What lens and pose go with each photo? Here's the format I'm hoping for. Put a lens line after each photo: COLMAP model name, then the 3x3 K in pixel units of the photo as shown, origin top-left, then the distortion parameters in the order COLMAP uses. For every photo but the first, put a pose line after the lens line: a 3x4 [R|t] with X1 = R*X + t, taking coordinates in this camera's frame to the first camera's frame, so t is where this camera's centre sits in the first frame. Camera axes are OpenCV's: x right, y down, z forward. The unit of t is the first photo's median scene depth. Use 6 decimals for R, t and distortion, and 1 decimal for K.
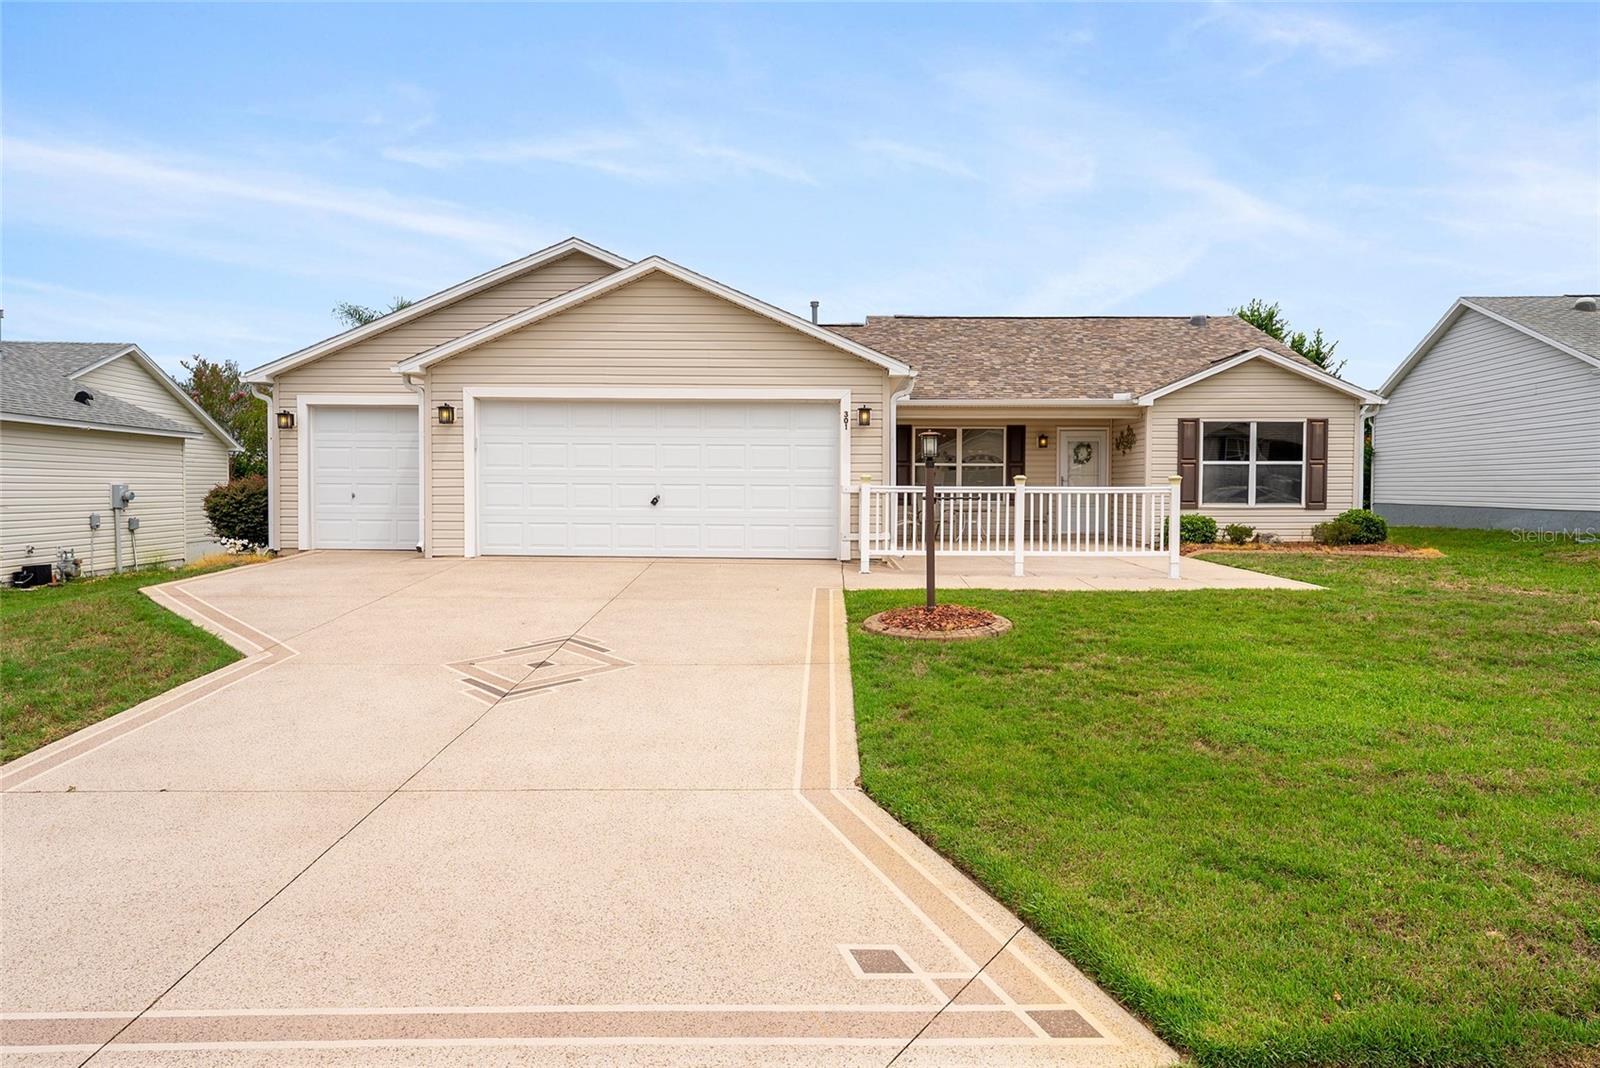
lens RADIAL K [[1030.4, 0, 802.4], [0, 1030.4, 524.2], [0, 0, 1]] dist [-0.002280, 0.000385]
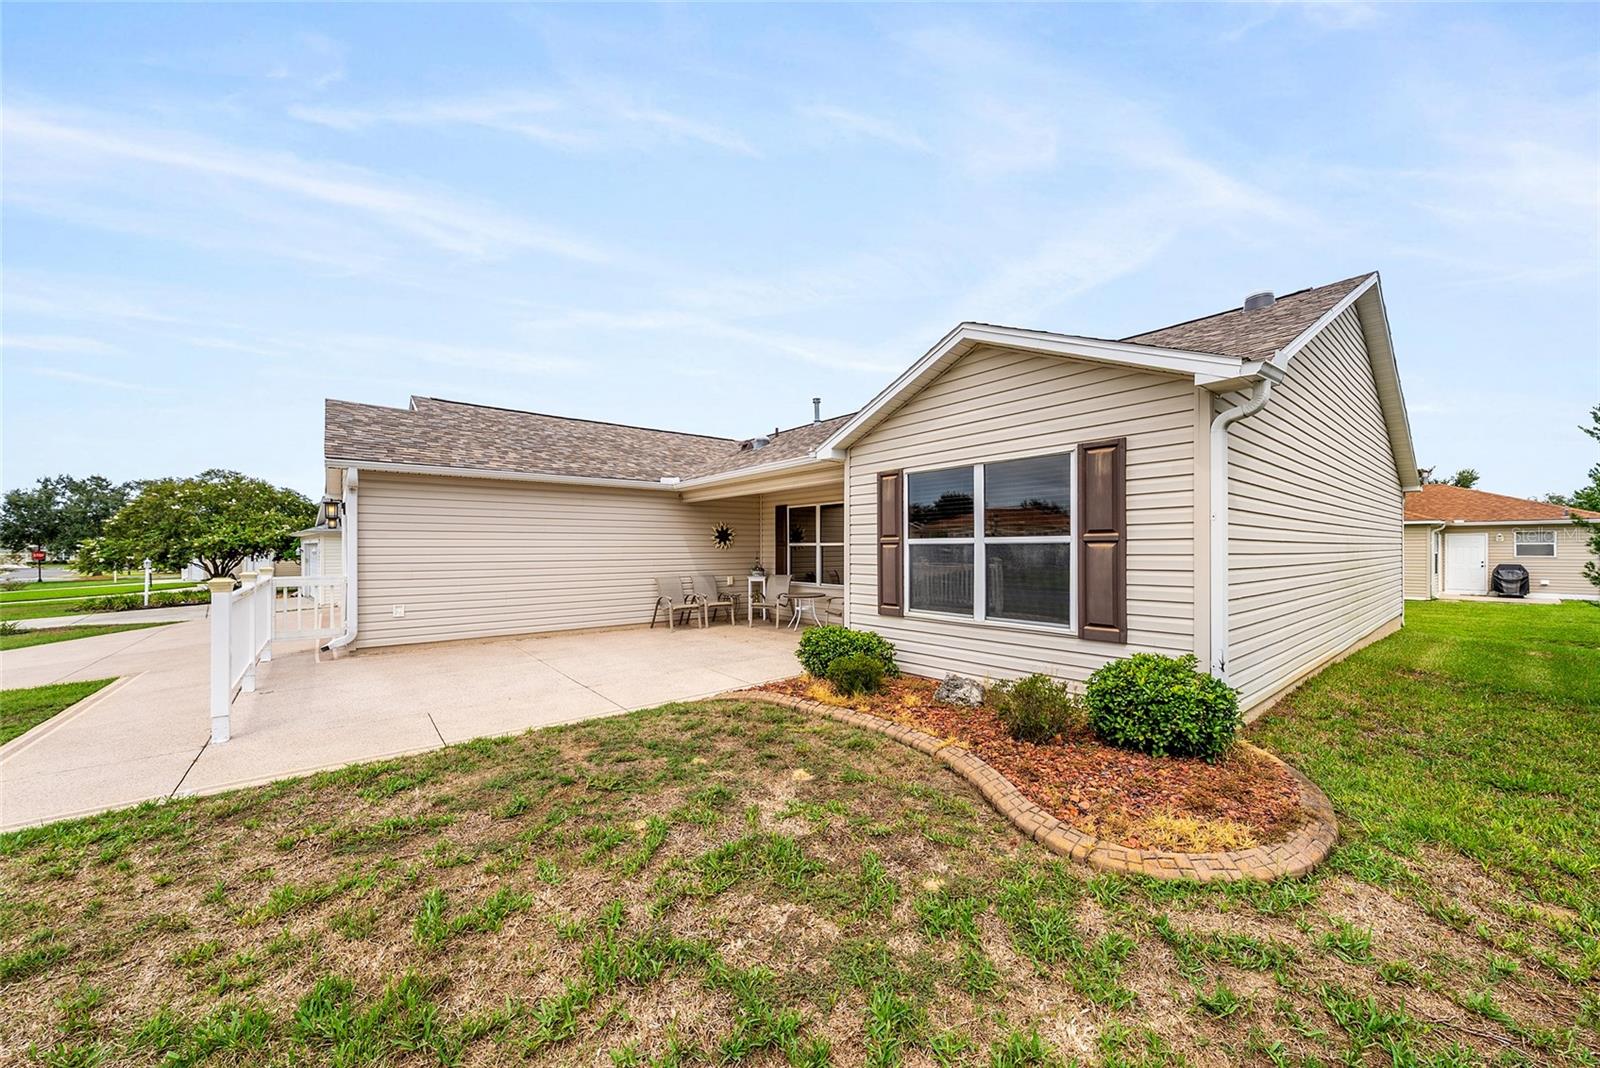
lens RADIAL K [[580.2, 0, 806.3], [0, 580.2, 551.3], [0, 0, 1]] dist [0.001867, 0.000220]
pose [[0.644726, -0.000732, -0.764413, 0.638008], [-0.021957, 0.999569, -0.019476, -0.048298], [0.764098, 0.029341, 0.644432, 0.769721]]
